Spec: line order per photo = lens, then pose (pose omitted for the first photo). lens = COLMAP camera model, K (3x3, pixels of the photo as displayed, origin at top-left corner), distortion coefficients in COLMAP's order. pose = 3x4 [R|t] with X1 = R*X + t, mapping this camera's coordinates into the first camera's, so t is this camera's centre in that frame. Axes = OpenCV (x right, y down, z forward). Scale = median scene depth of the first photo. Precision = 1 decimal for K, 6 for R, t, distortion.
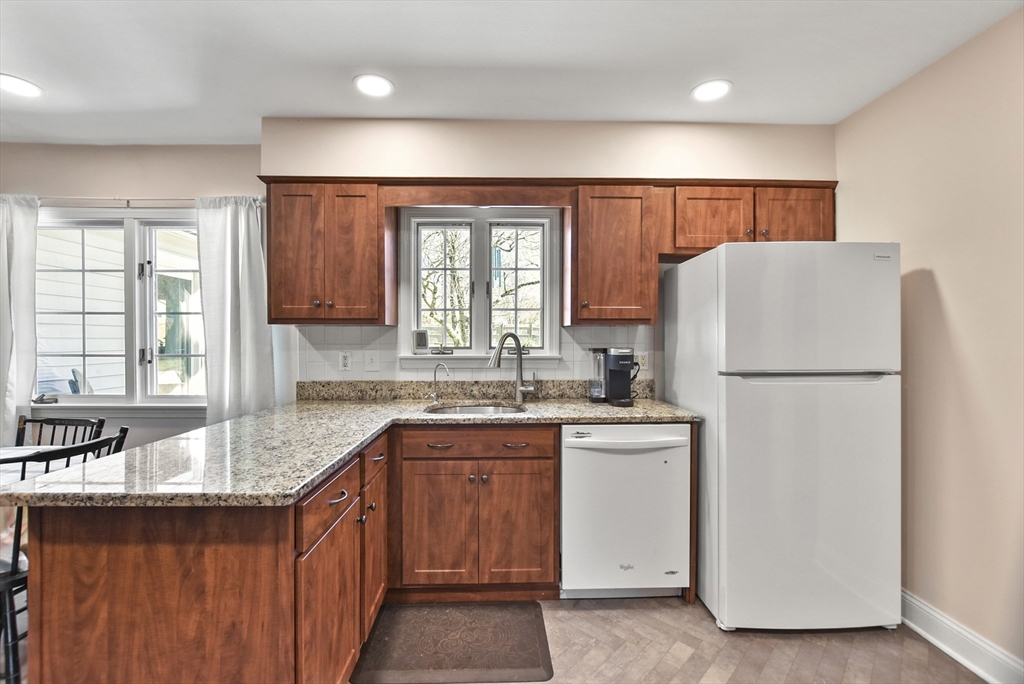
lens RADIAL K [[456.6, 0, 513.1], [0, 456.6, 342.6], [0, 0, 1]] dist [-0.009918, 0.001821]
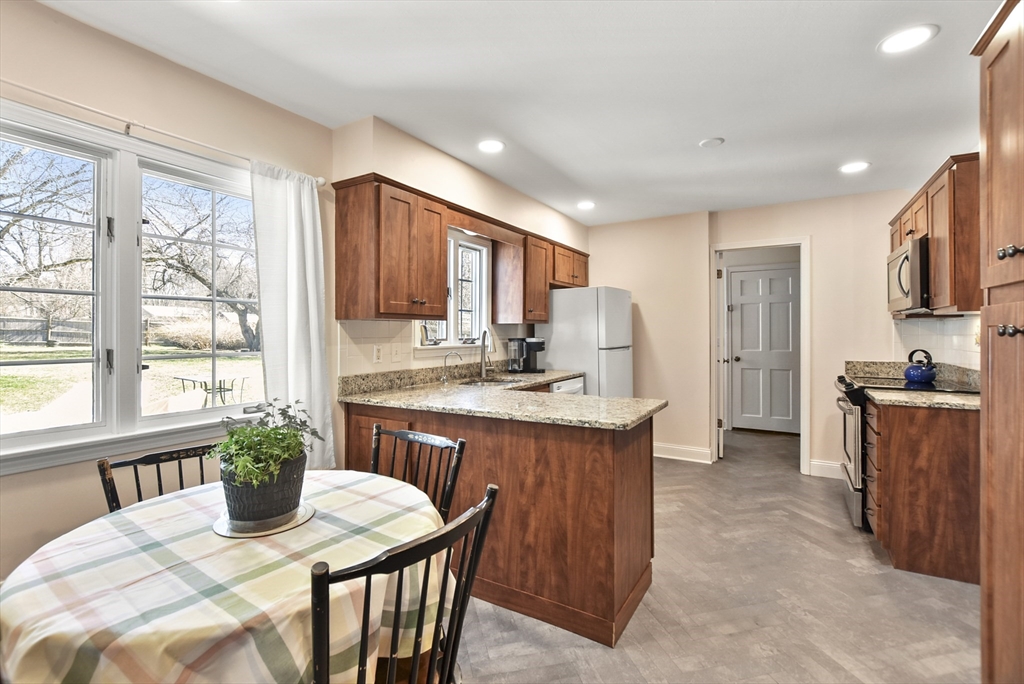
lens RADIAL K [[456.6, 0, 510.0], [0, 456.6, 336.6], [0, 0, 1]] dist [-0.009918, 0.001821]
pose [[0.541573, -0.010353, 0.840590, -1.220340], [0.011839, 0.999919, 0.004688, -0.000883], [-0.840571, 0.007413, 0.541651, 0.193114]]
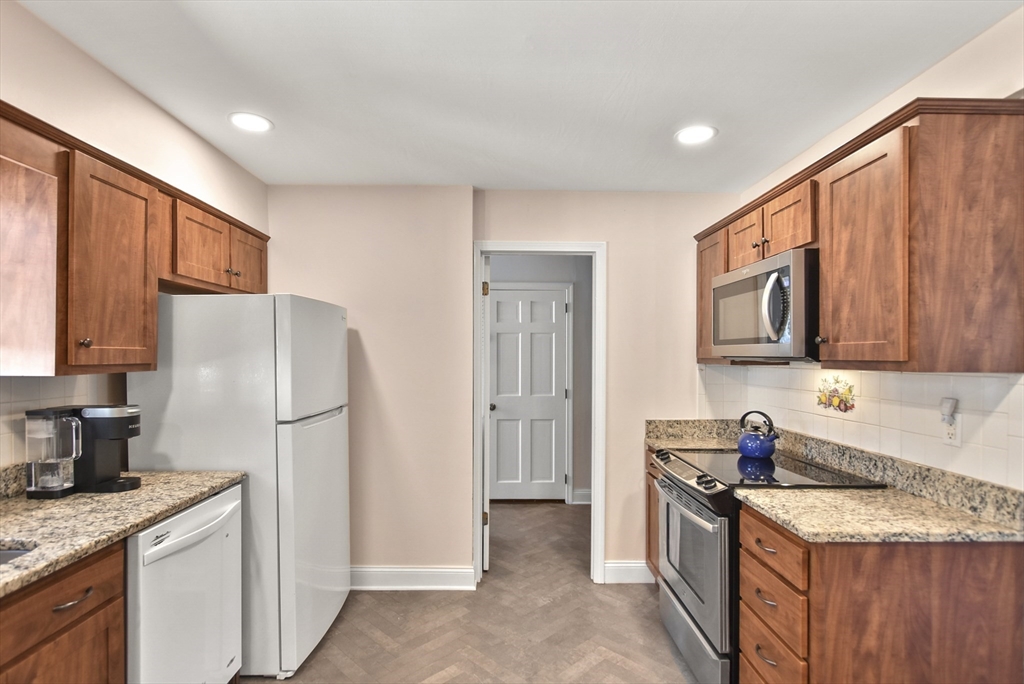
lens RADIAL K [[512.2, 0, 509.6], [0, 512.2, 355.8], [0, 0, 1]] dist [0.001368, 0.001769]
pose [[0.009613, -0.001775, 0.999952, -0.541473], [0.006896, 0.999975, 0.001709, -0.062272], [-0.999930, 0.006879, 0.009625, 0.404374]]
